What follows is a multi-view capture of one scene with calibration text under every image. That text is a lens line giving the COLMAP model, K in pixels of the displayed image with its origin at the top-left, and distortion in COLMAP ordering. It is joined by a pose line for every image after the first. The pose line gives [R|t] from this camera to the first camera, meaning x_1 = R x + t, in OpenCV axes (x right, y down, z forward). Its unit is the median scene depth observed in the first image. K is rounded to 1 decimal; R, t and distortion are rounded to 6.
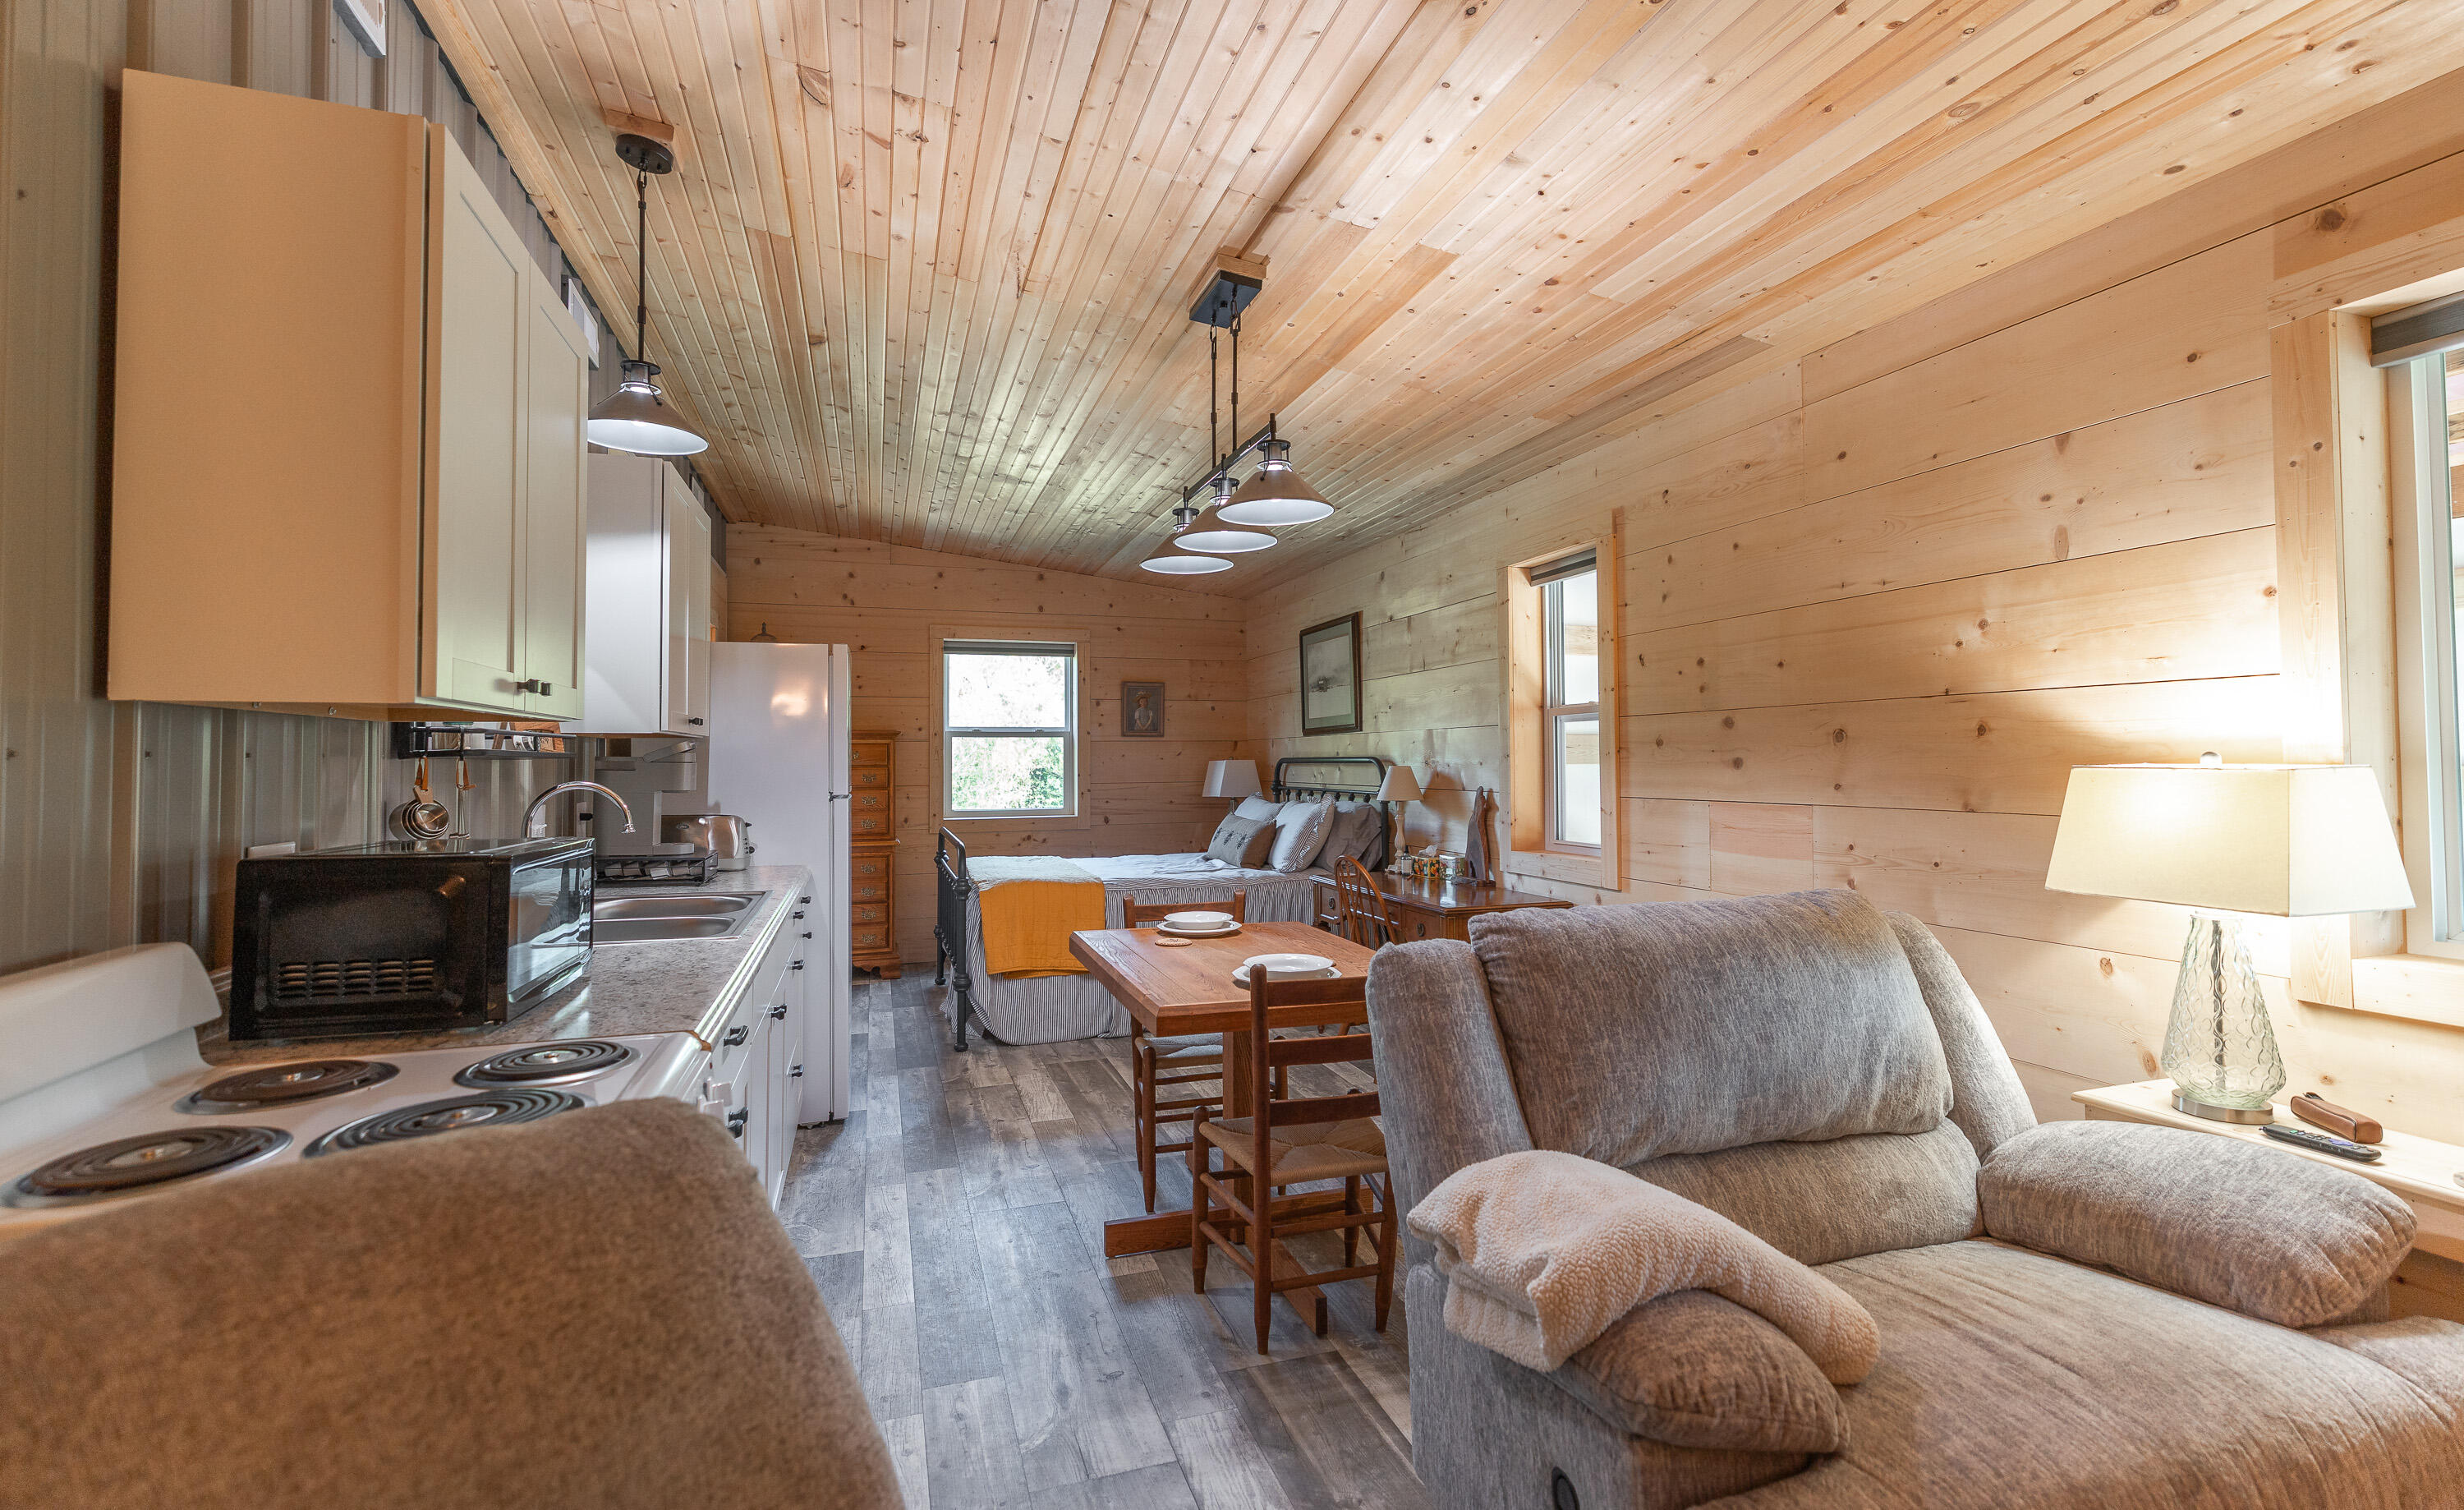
lens RADIAL K [[1026.4, 0, 1232.0], [0, 1026.4, 755.0], [0, 0, 1]] dist [0.000445, 0.000189]
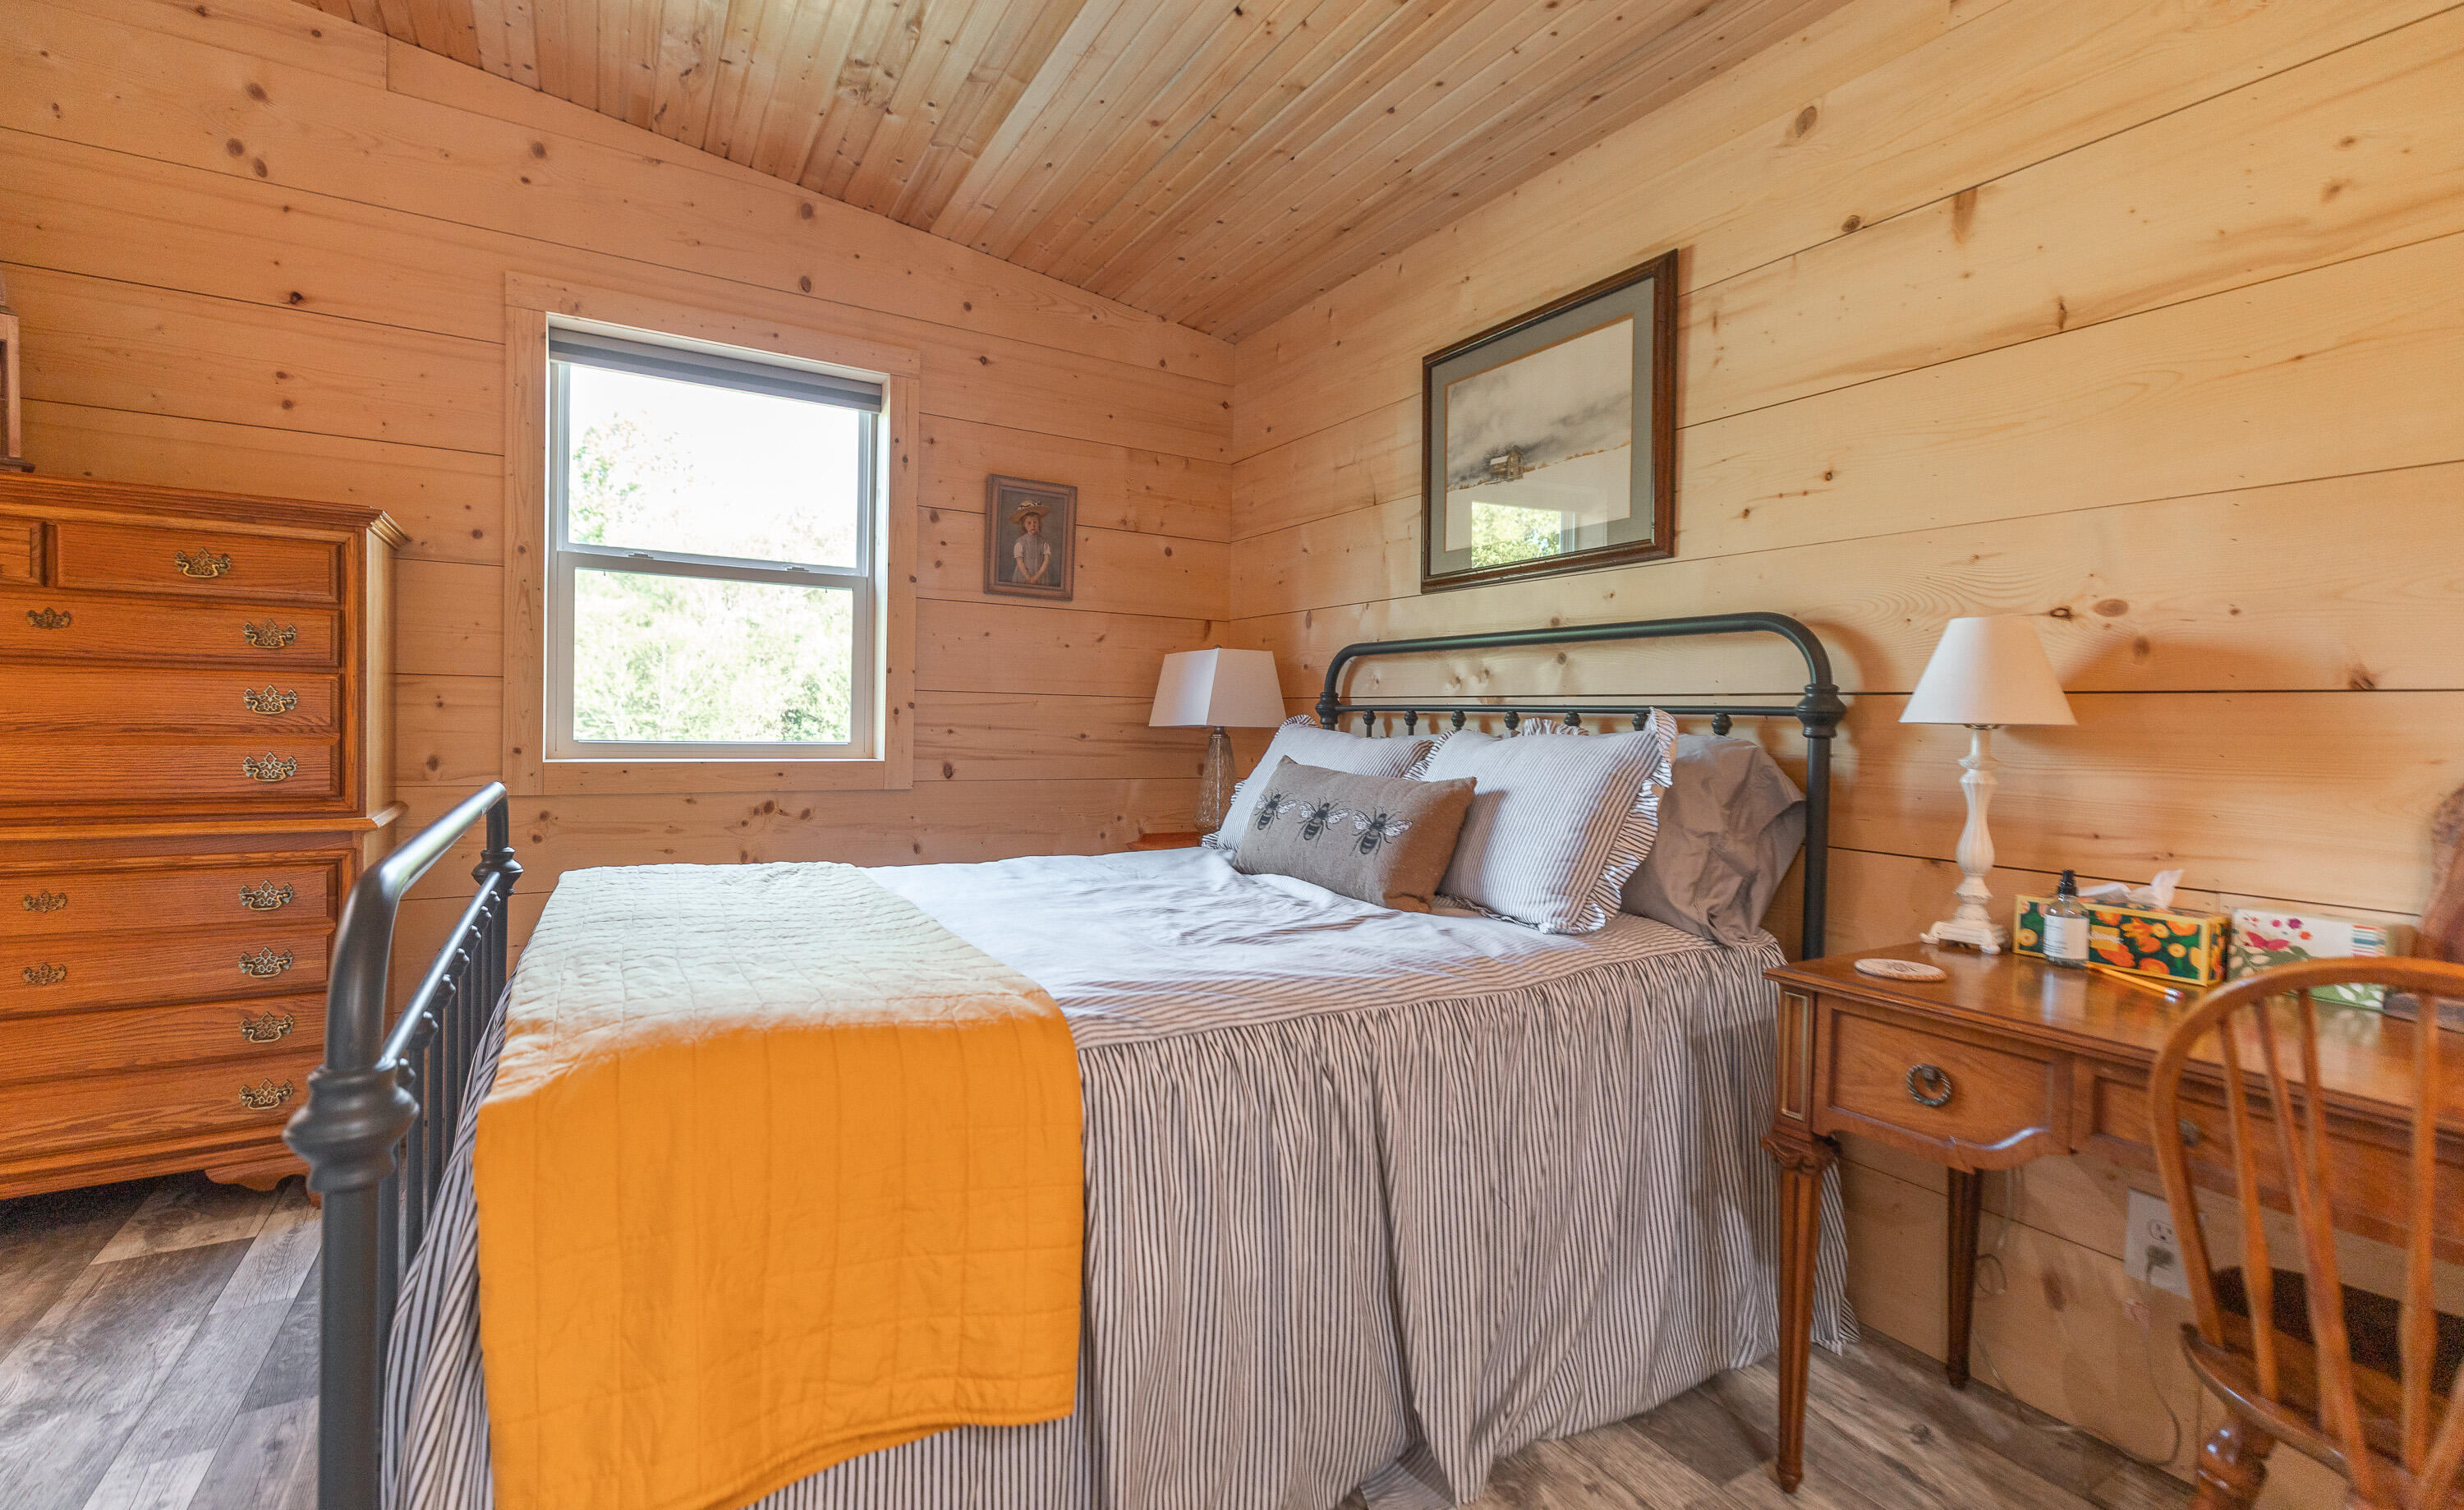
lens RADIAL K [[1026.4, 0, 1232.0], [0, 1026.4, 755.0], [0, 0, 1]] dist [0.000445, 0.000189]
pose [[0.975615, 0.022436, 0.218339, -0.101428], [-0.031697, 0.998736, 0.039009, 0.035056], [-0.217188, -0.044978, 0.975093, 0.533651]]
